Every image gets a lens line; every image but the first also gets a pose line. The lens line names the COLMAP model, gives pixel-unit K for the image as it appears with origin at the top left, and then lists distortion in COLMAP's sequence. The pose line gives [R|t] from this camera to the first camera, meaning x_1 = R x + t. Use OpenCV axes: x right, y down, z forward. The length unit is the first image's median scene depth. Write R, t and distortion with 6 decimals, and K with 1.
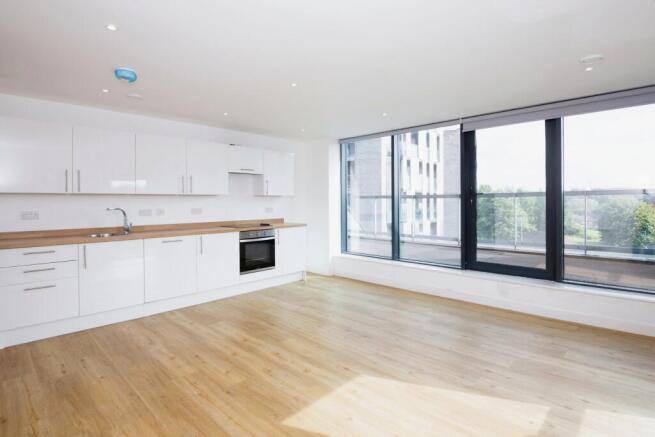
lens RADIAL K [[334.0, 0, 333.8], [0, 334.0, 200.8], [0, 0, 1]] dist [-0.027538, -0.000963]
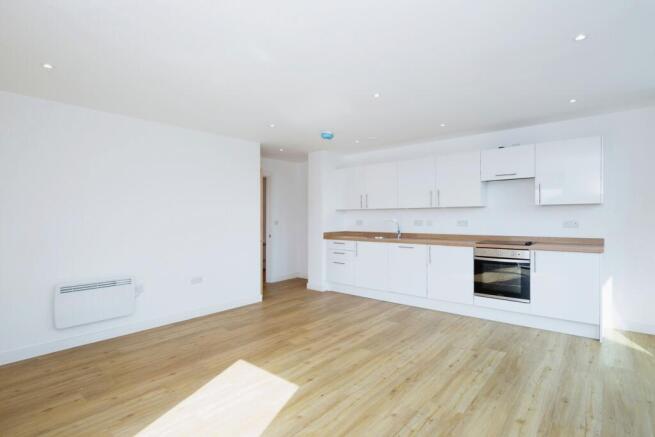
lens RADIAL K [[328.0, 0, 329.7], [0, 328.0, 218.7], [0, 0, 1]] dist [-0.002512, -0.001131]
pose [[0.049895, 0.015372, -0.998636, 0.668611], [0.011734, 0.999804, 0.015976, -0.003407], [0.998686, -0.012515, 0.049704, 0.653307]]
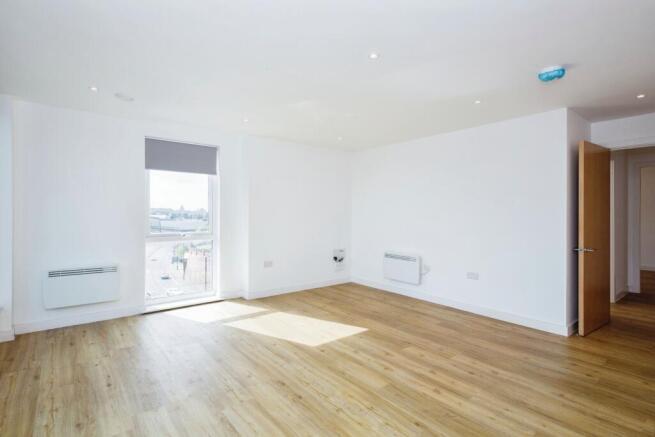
lens RADIAL K [[326.4, 0, 327.4], [0, 326.4, 209.7], [0, 0, 1]] dist [0.002254, 0.000034]
pose [[-0.990309, 0.002867, 0.138854, -0.093636], [0.000859, 0.999894, -0.014519, 0.008078], [-0.138881, -0.014259, -0.990206, 1.397410]]
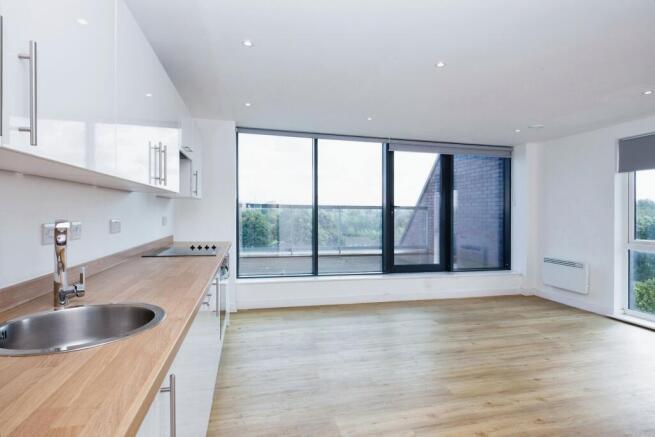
lens RADIAL K [[328.0, 0, 329.7], [0, 328.0, 218.7], [0, 0, 1]] dist [-0.002512, -0.001131]
pose [[0.547443, -0.002425, 0.836839, -0.736245], [-0.019375, 0.999691, 0.015571, 0.007357], [-0.836619, -0.024738, 0.547227, 0.639388]]
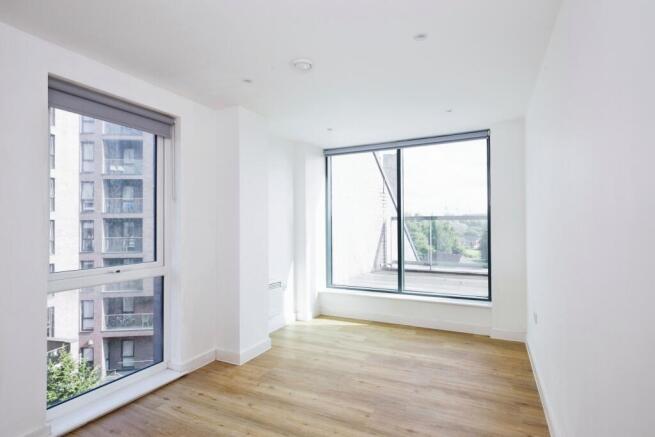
lens RADIAL K [[328.0, 0, 329.7], [0, 328.0, 218.7], [0, 0, 1]] dist [-0.002512, -0.001131]
pose [[0.942883, 0.001749, 0.333120, -0.366843], [0.005072, 0.999795, -0.019605, 0.004422], [-0.333086, 0.020175, 0.942680, 0.354037]]
